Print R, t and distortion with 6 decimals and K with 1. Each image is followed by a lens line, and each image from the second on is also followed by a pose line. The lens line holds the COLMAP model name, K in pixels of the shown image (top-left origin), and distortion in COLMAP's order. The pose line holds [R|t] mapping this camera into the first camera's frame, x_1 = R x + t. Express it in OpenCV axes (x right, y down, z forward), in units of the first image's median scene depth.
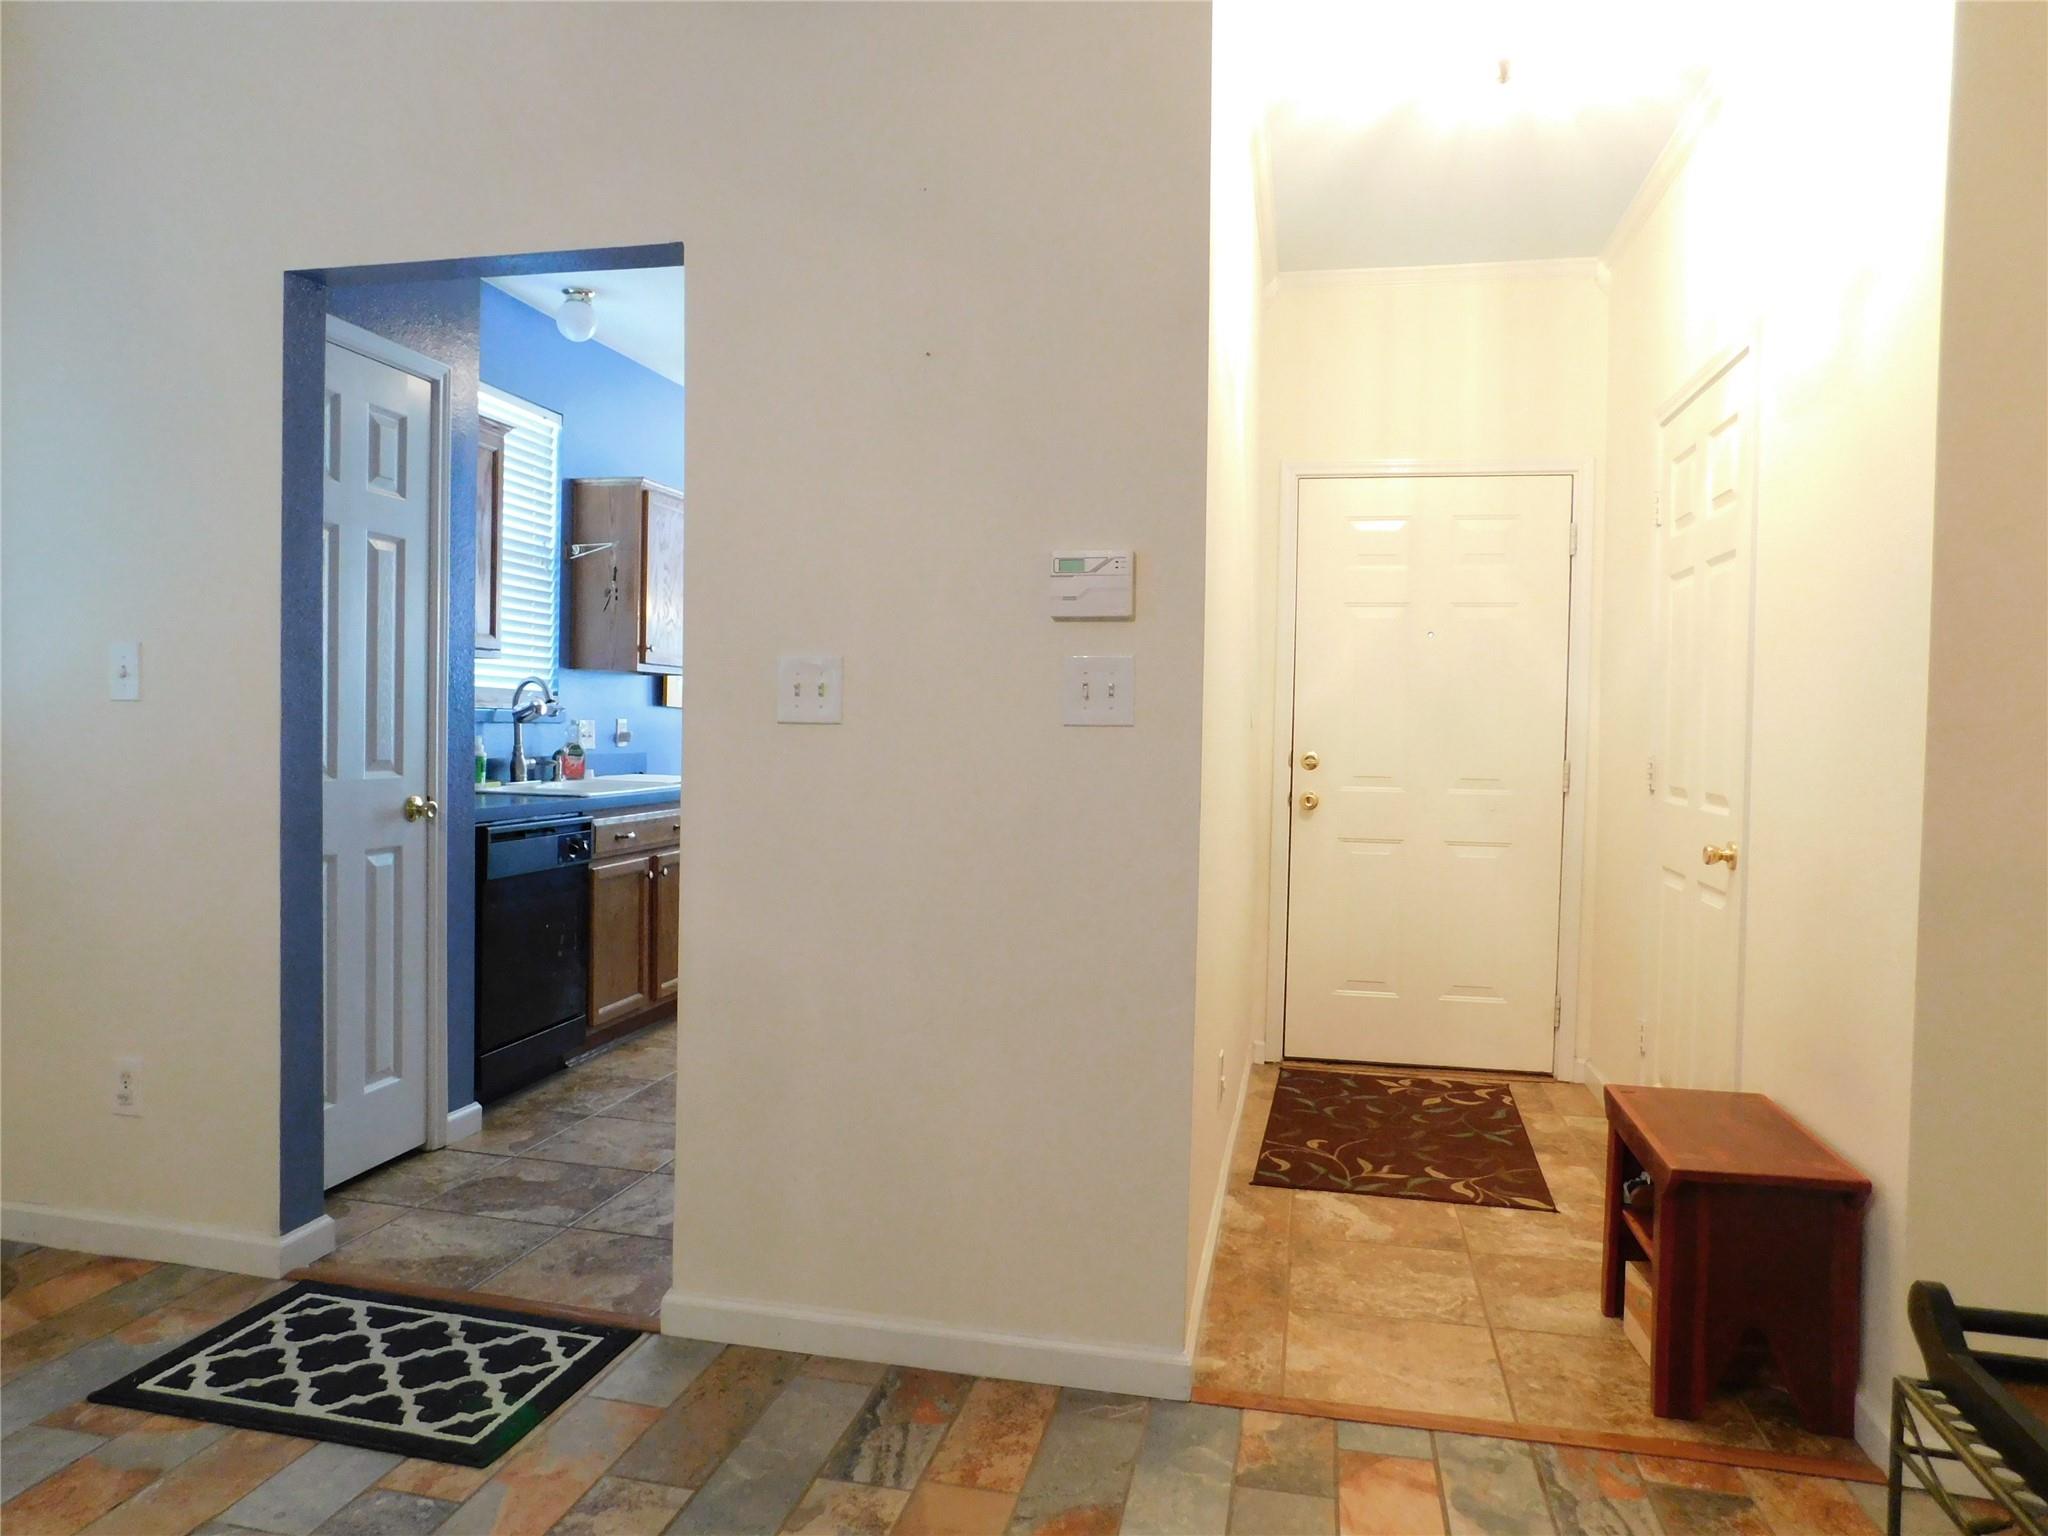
lens RADIAL K [[1336.1, 0, 1024.0], [0, 1336.1, 768.0], [0, 0, 1]] dist [-0.035303, 0.001582]
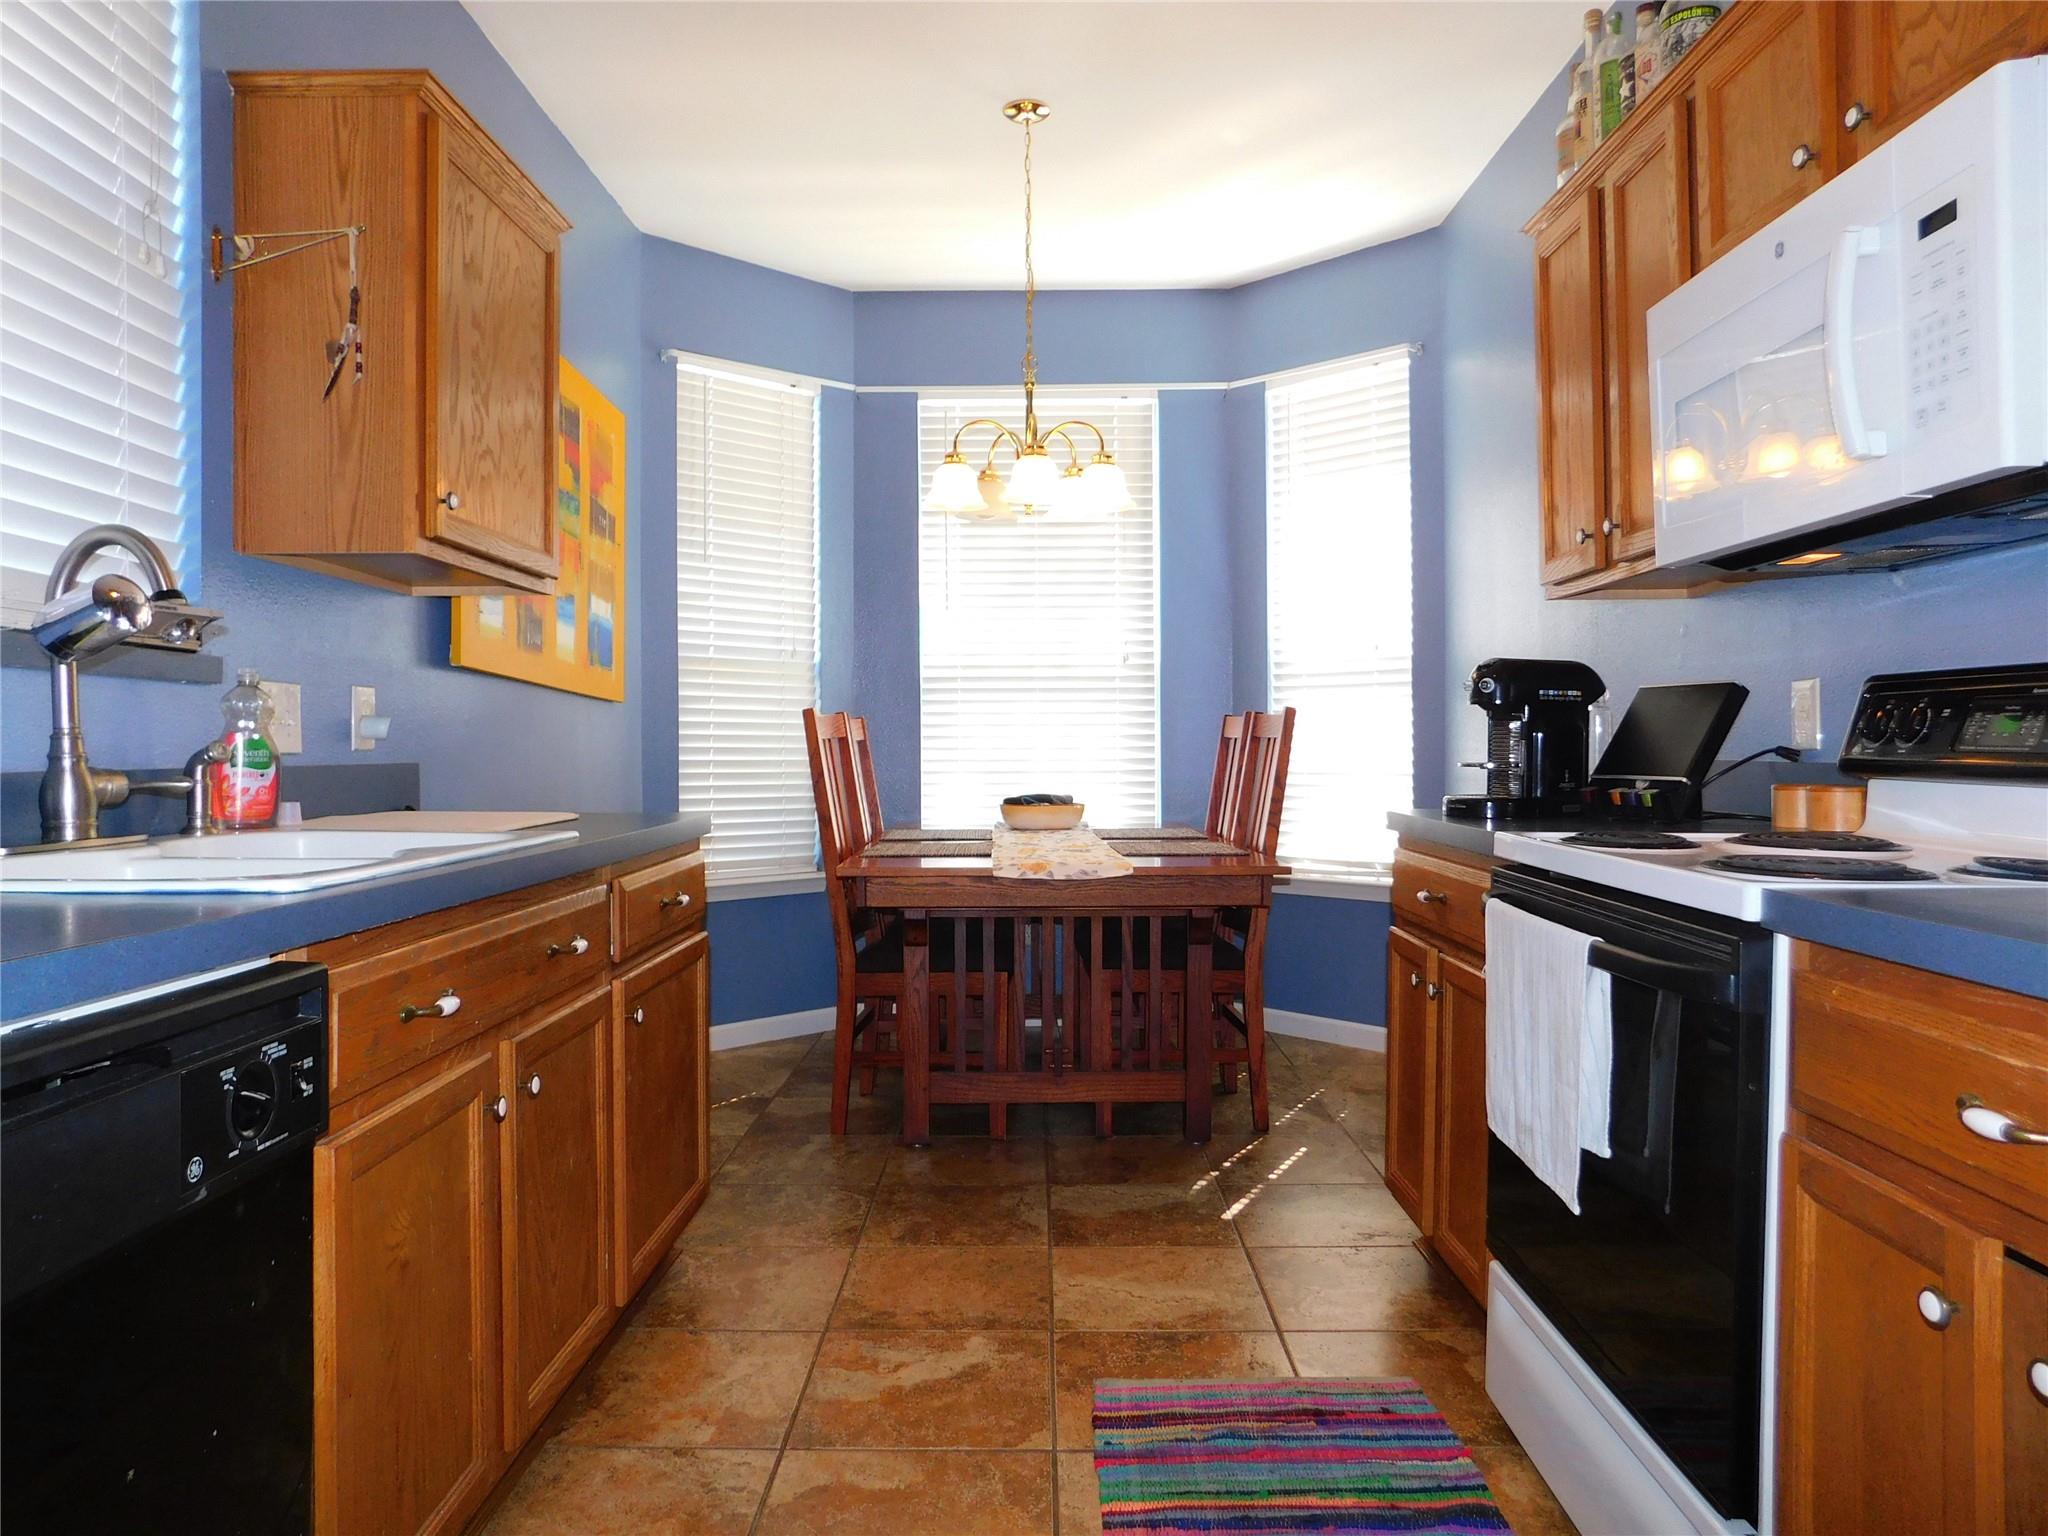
lens RADIAL K [[1382.1, 0, 1019.5], [0, 1382.1, 732.8], [0, 0, 1]] dist [0.002026, 0.001400]
pose [[0.979375, -0.012966, 0.201635, -0.197979], [0.019430, 0.999358, -0.030114, -0.002794], [-0.201115, 0.033411, 0.978998, 0.561655]]
